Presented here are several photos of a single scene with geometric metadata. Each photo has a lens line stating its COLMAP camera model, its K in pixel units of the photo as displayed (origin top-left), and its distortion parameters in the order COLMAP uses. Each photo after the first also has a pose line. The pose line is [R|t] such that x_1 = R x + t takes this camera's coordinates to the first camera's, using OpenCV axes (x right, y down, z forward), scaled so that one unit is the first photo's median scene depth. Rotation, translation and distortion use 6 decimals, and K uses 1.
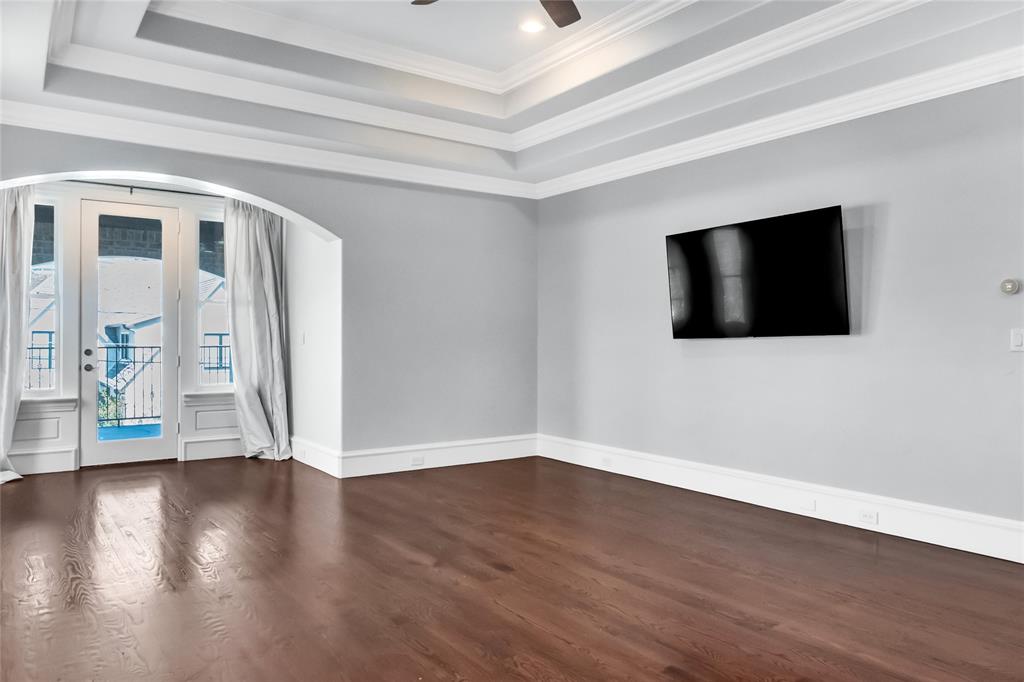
lens RADIAL K [[710.0, 0, 508.6], [0, 710.0, 326.3], [0, 0, 1]] dist [0.023928, -0.000836]
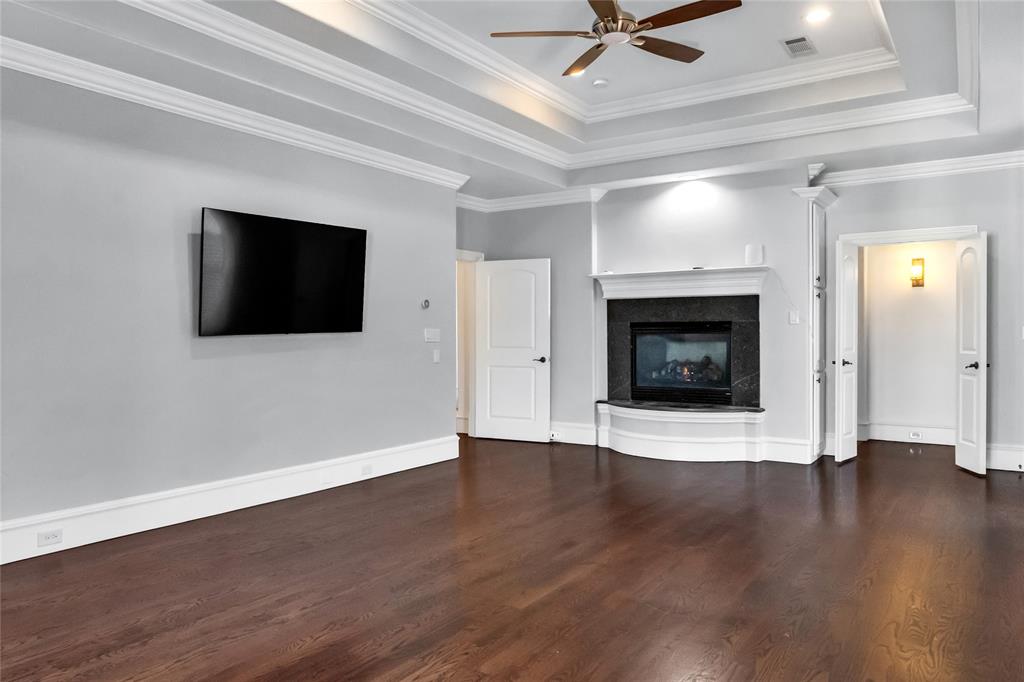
lens RADIAL K [[710.0, 0, 508.6], [0, 710.0, 326.3], [0, 0, 1]] dist [0.023928, -0.000836]
pose [[-0.347505, 0.001703, 0.937677, -0.884911], [-0.020242, 0.999752, -0.009318, 0.011425], [-0.937460, -0.022219, -0.347384, 1.296701]]
